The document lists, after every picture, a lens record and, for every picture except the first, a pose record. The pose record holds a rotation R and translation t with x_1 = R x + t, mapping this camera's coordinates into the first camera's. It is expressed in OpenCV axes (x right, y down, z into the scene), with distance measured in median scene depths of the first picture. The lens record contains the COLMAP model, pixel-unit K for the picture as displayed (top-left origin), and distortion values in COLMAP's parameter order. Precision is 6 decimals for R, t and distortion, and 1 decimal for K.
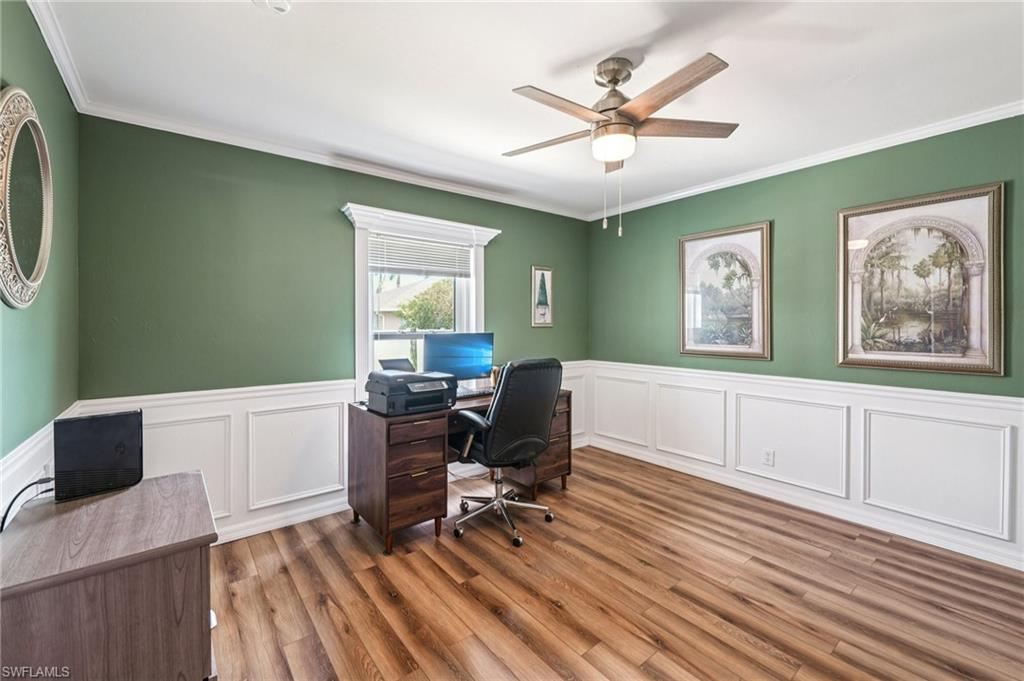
lens RADIAL K [[425.1, 0, 508.9], [0, 425.1, 328.3], [0, 0, 1]] dist [-0.002897, -0.000311]
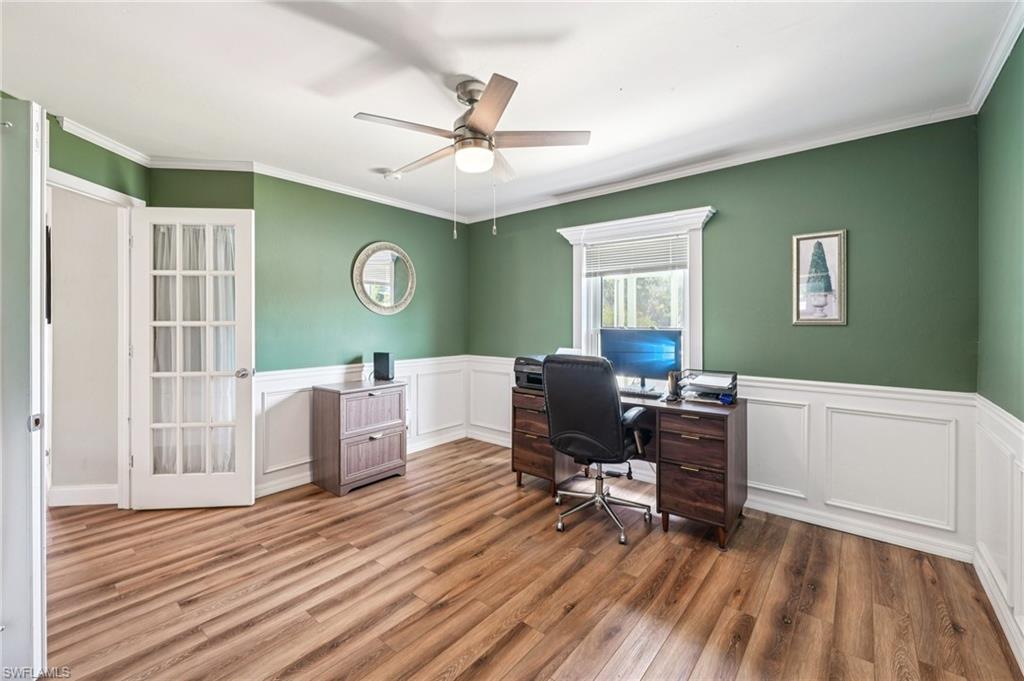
lens RADIAL K [[425.1, 0, 508.9], [0, 425.1, 328.3], [0, 0, 1]] dist [-0.002897, -0.000311]
pose [[0.198484, 0.024418, -0.979800, 1.033429], [-0.003162, 0.999700, 0.024273, -0.021111], [0.980099, -0.001720, 0.198502, 0.667494]]
